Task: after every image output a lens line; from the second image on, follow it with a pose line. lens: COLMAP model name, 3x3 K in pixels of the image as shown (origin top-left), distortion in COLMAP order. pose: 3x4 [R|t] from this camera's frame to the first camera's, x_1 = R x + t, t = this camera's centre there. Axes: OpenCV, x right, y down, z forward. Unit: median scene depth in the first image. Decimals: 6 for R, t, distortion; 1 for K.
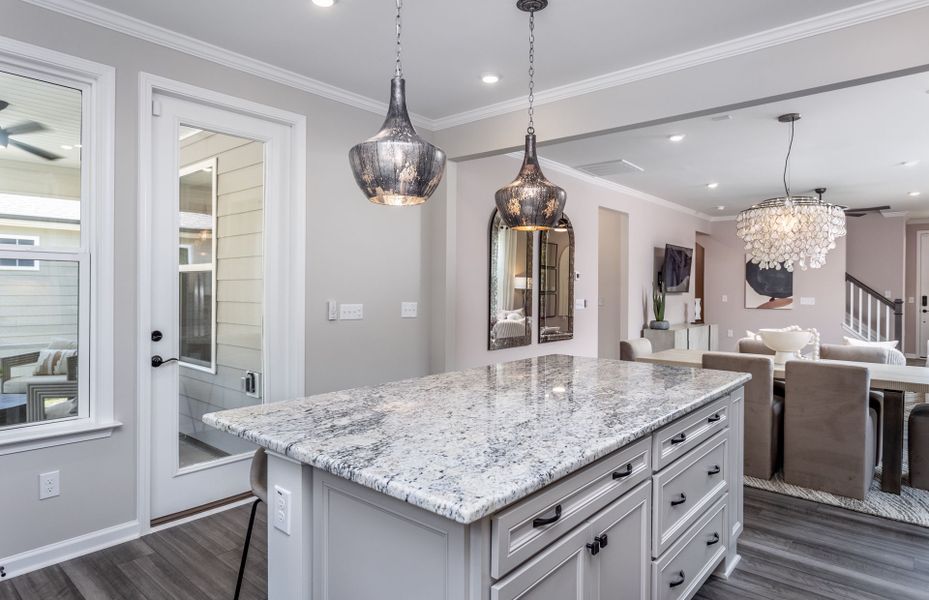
lens RADIAL K [[540.5, 0, 464.5], [0, 540.5, 288.6], [0, 0, 1]] dist [0.002297, 0.000928]
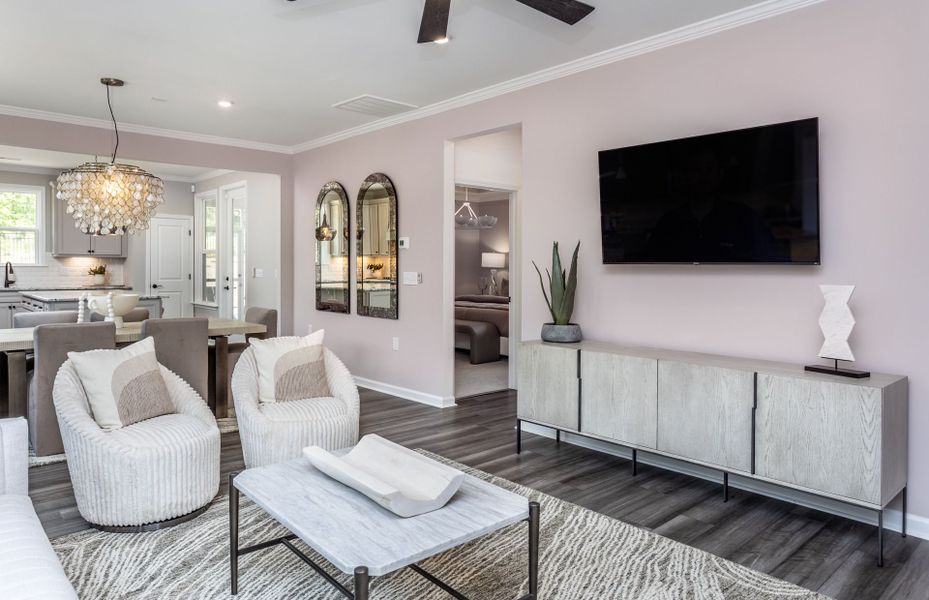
lens RADIAL K [[603.2, 0, 467.9], [0, 603.2, 268.4], [0, 0, 1]] dist [-0.003006, -0.001089]
pose [[-0.115289, -0.007019, -0.993307, 0.842442], [-0.009318, 0.999939, -0.005984, 0.014479], [0.993288, 0.008566, -0.115347, 0.925529]]
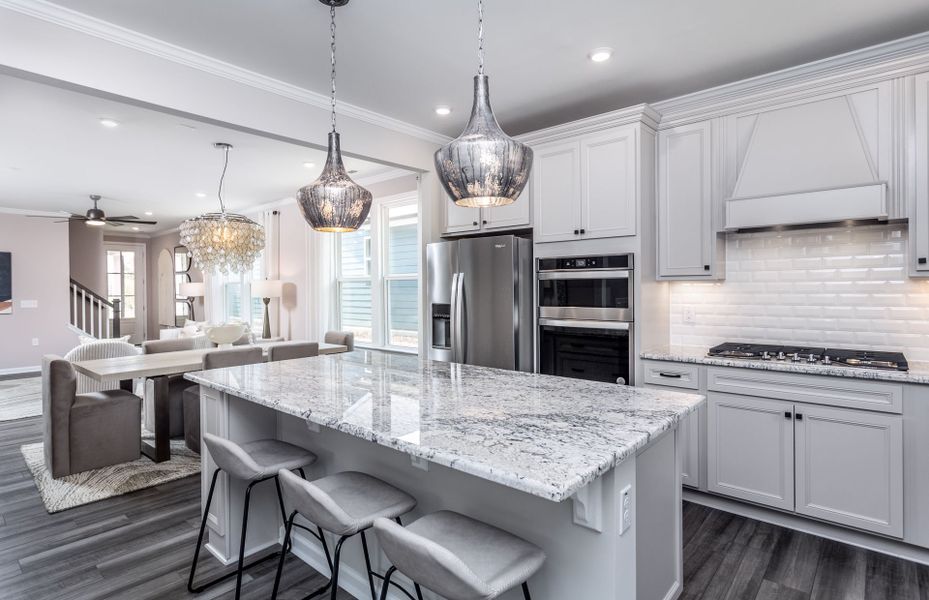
lens RADIAL K [[475.2, 0, 466.5], [0, 475.2, 289.7], [0, 0, 1]] dist [-0.003459, 0.000946]
pose [[0.008285, -0.008705, 0.999928, -0.232039], [0.009202, 0.999920, 0.008629, -0.002814], [-0.999923, 0.009130, 0.008364, 0.242828]]
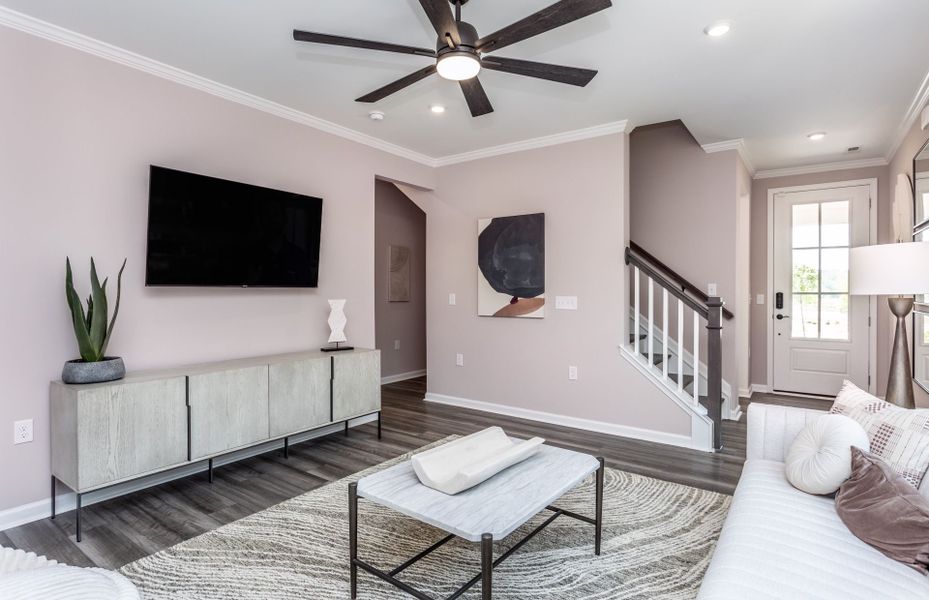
lens RADIAL K [[475.2, 0, 466.5], [0, 475.2, 289.7], [0, 0, 1]] dist [-0.003459, 0.000946]
pose [[0.996775, -0.006239, 0.080002, 0.565428], [0.006520, 0.999973, -0.003249, 0.012513], [-0.079980, 0.003760, 0.996789, 0.612078]]
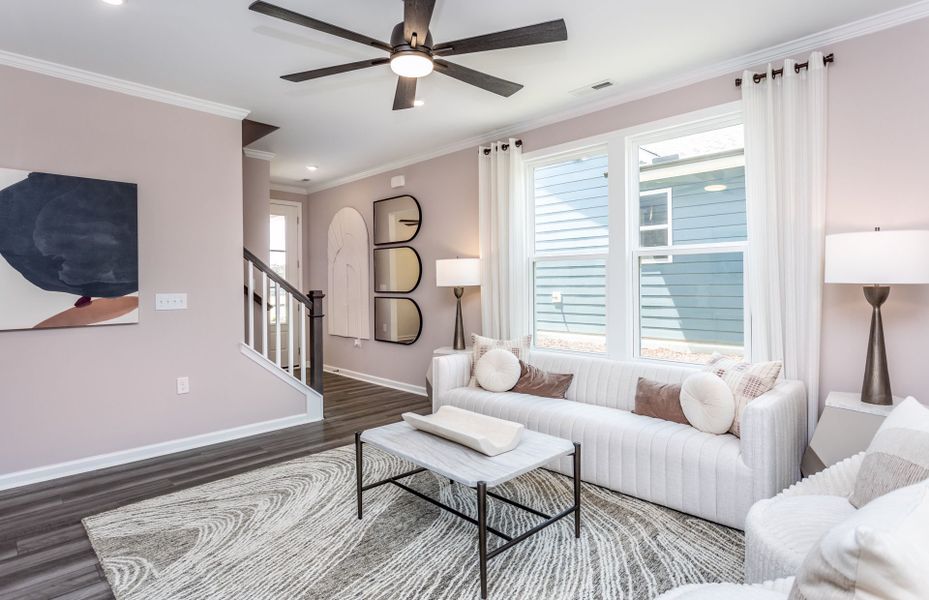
lens RADIAL K [[475.2, 0, 466.5], [0, 475.2, 289.7], [0, 0, 1]] dist [-0.003459, 0.000946]
pose [[0.081266, -0.019291, 0.996506, 0.309364], [0.011224, 0.999767, 0.018438, 0.010330], [-0.996629, 0.009687, 0.081464, 0.832099]]
